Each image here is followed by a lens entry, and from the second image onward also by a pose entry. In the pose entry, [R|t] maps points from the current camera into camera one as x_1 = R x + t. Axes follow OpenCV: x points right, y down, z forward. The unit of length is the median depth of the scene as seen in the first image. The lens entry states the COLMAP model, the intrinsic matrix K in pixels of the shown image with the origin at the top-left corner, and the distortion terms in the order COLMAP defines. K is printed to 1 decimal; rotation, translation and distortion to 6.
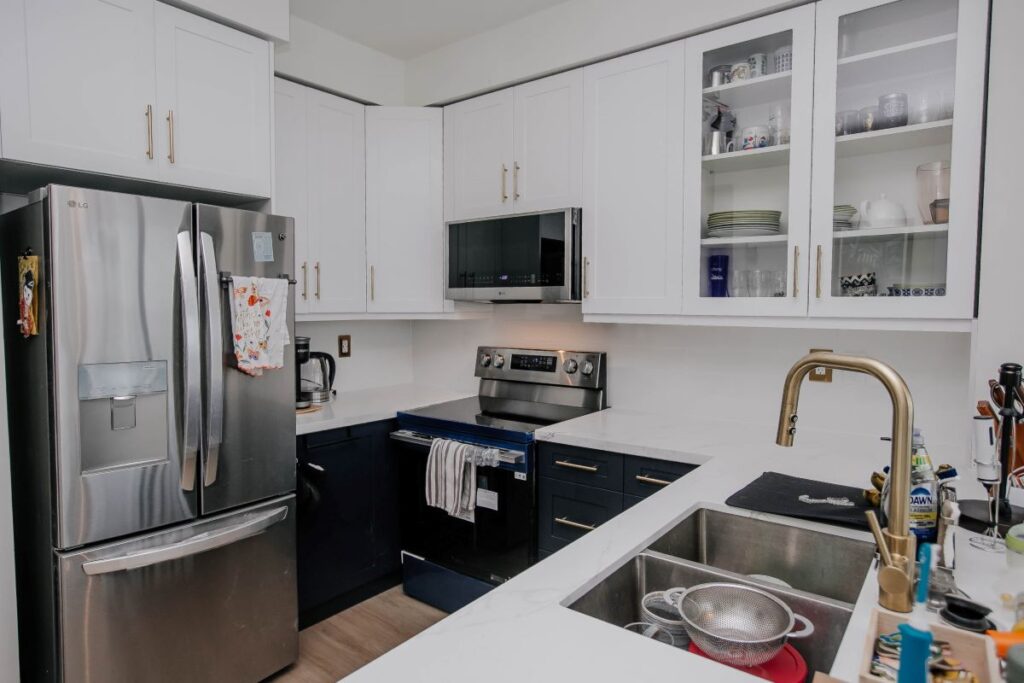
lens RADIAL K [[596.5, 0, 506.1], [0, 596.5, 337.2], [0, 0, 1]] dist [-0.042511, 0.008193]
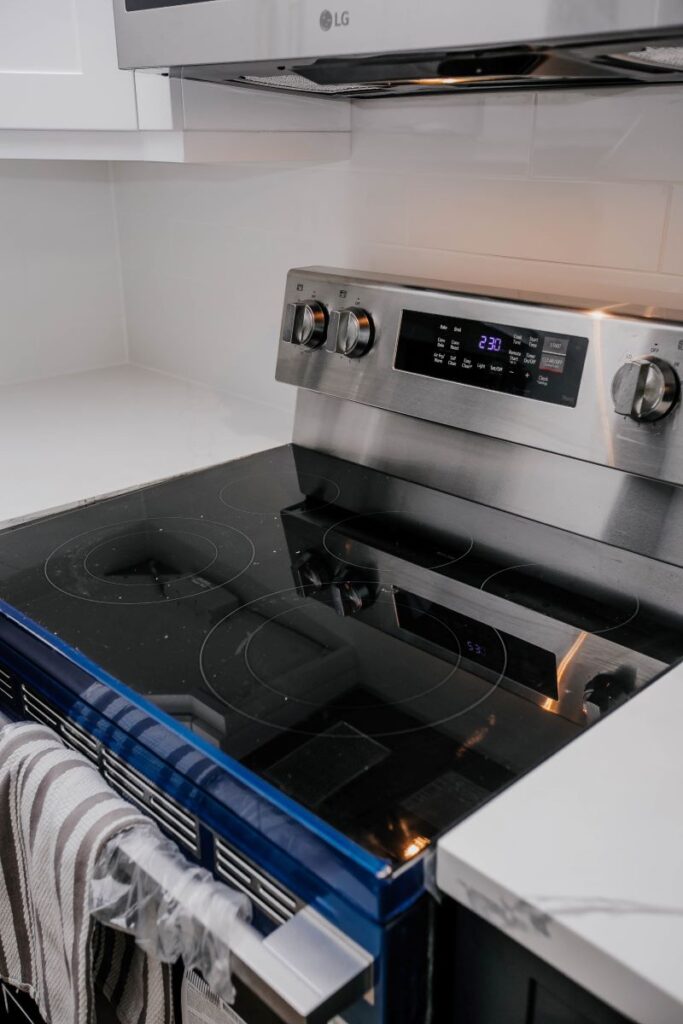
lens RADIAL K [[965.0, 0, 340.9], [0, 965.0, 526.3], [0, 0, 1]] dist [0.025790, 0.000000]
pose [[0.991323, 0.052066, -0.120699, 0.045729], [-0.010208, 0.945930, 0.324210, -0.021244], [0.131053, -0.320164, 0.938254, 0.705181]]
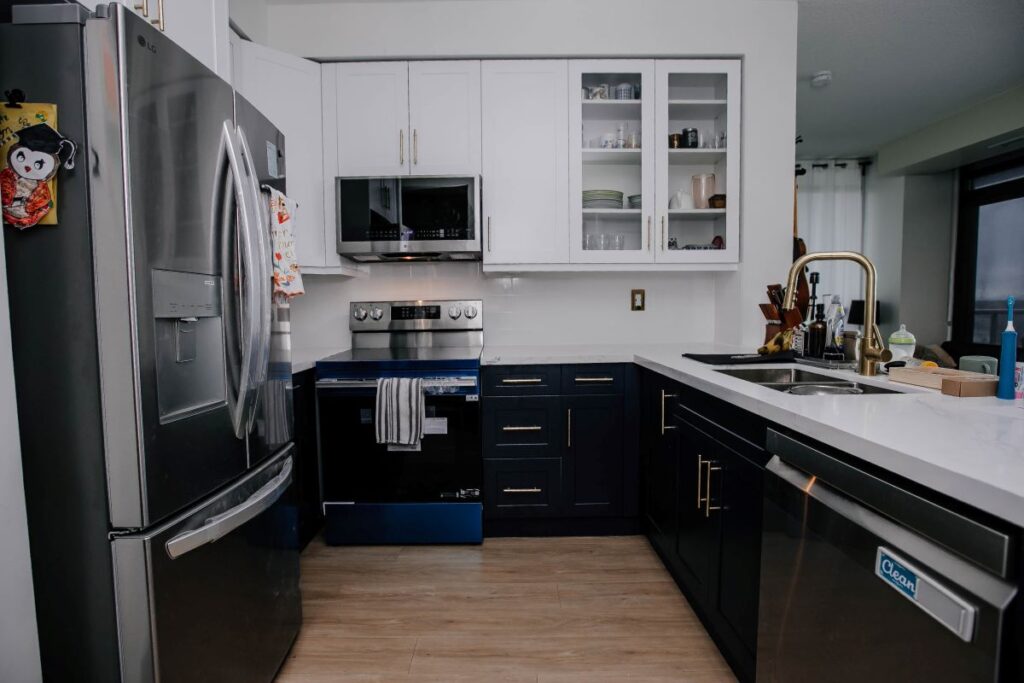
lens RADIAL K [[513.8, 0, 505.5], [0, 513.8, 340.3], [0, 0, 1]] dist [-0.052280, 0.017616]
pose [[0.780613, -0.052720, 0.622788, -0.504731], [0.045727, 0.998583, 0.027216, 0.089585], [-0.623340, 0.007233, 0.781917, 0.161343]]
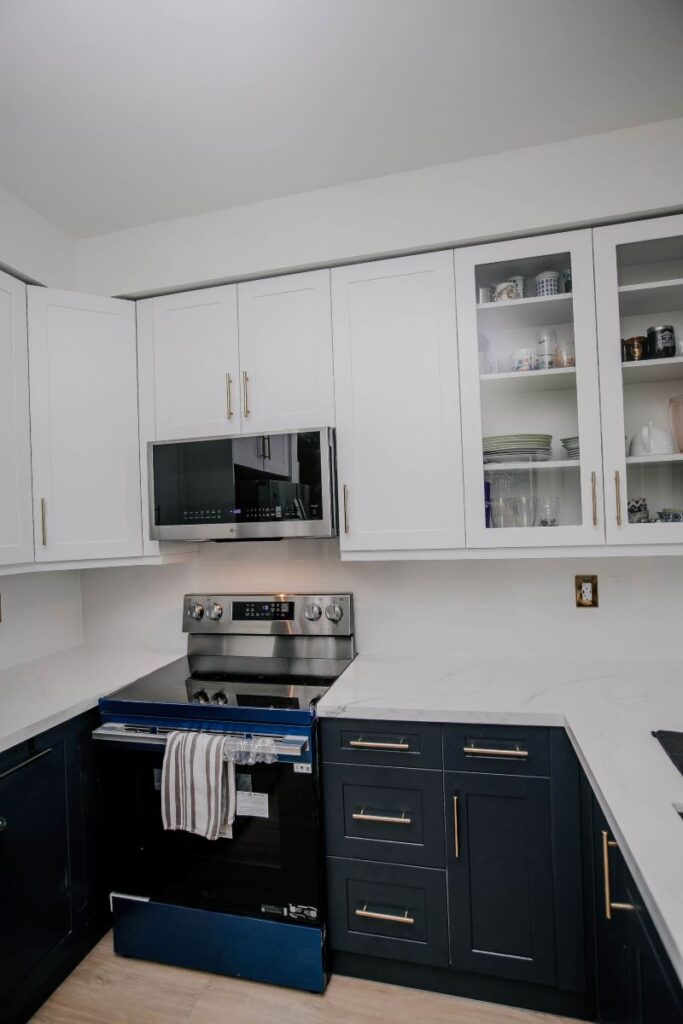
lens RADIAL K [[535.8, 0, 337.9], [0, 535.8, 521.2], [0, 0, 1]] dist [-0.044689, 0.023427]
pose [[0.913140, -0.030888, 0.406475, -0.188573], [0.058863, 0.996666, -0.056499, -0.040044], [-0.403375, 0.075518, 0.911913, 0.308060]]
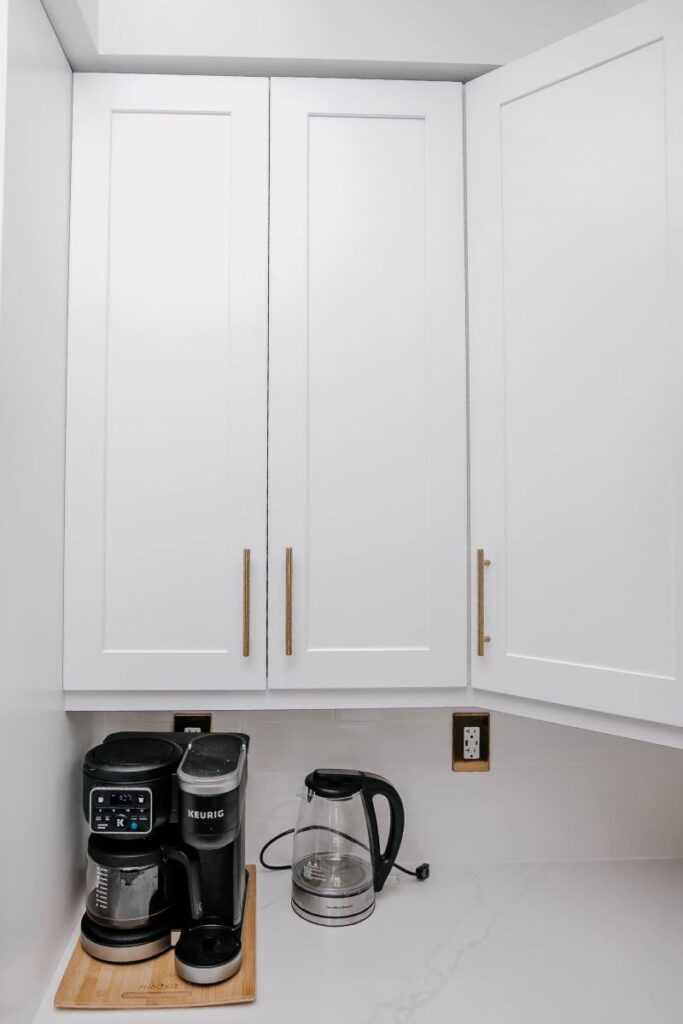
lens RADIAL K [[720.2, 0, 302.3], [0, 720.2, 483.9], [0, 0, 1]] dist [-0.019140, -0.003543]
pose [[0.653923, -0.025624, -0.756127, 0.011760], [-0.043635, 0.996485, -0.071507, -0.146432], [0.755302, 0.079754, 0.650506, 0.798302]]
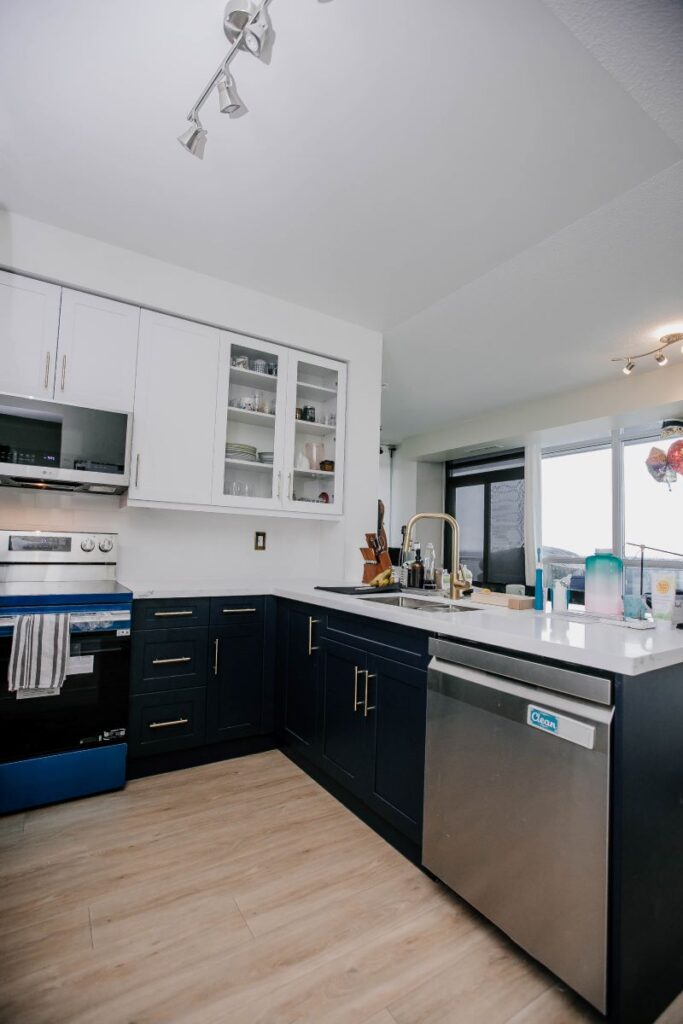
lens RADIAL K [[467.8, 0, 336.8], [0, 467.8, 521.1], [0, 0, 1]] dist [-0.047781, 0.015884]
pose [[0.328594, 0.062333, 0.942412, -0.640573], [0.022409, 0.997024, -0.073759, 0.087540], [-0.944205, 0.045355, 0.326219, 0.291483]]
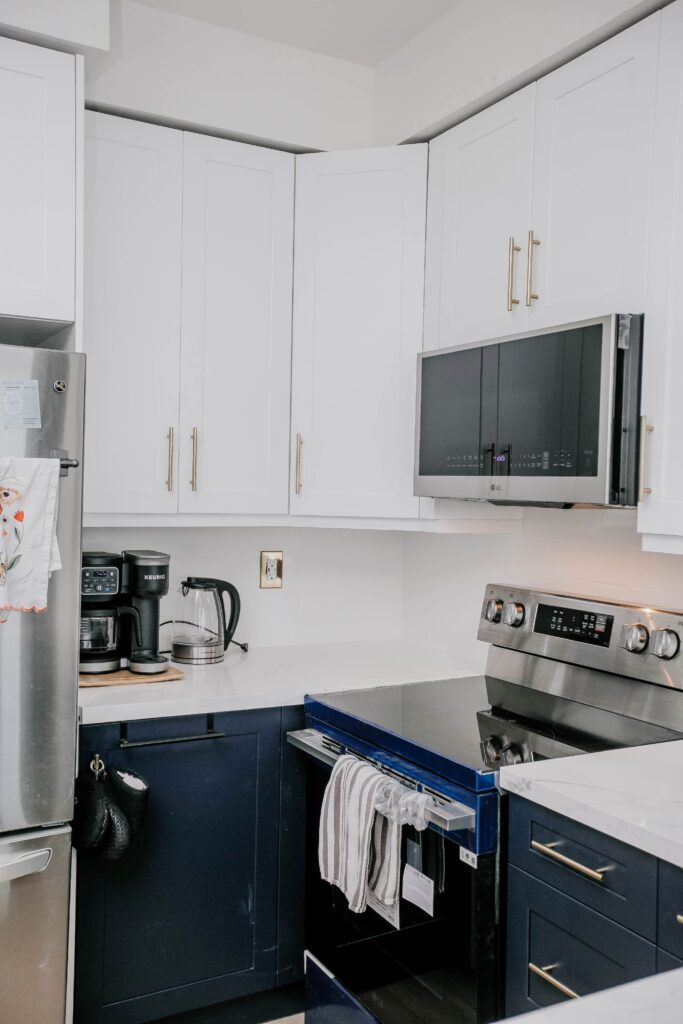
lens RADIAL K [[965.0, 0, 341.2], [0, 965.0, 521.8], [0, 0, 1]] dist [0.025790, 0.000000]
pose [[0.919929, 0.034433, -0.390570, 0.215485], [-0.043504, 0.998949, -0.014399, -0.027997], [0.389664, 0.030238, 0.920461, 0.191688]]
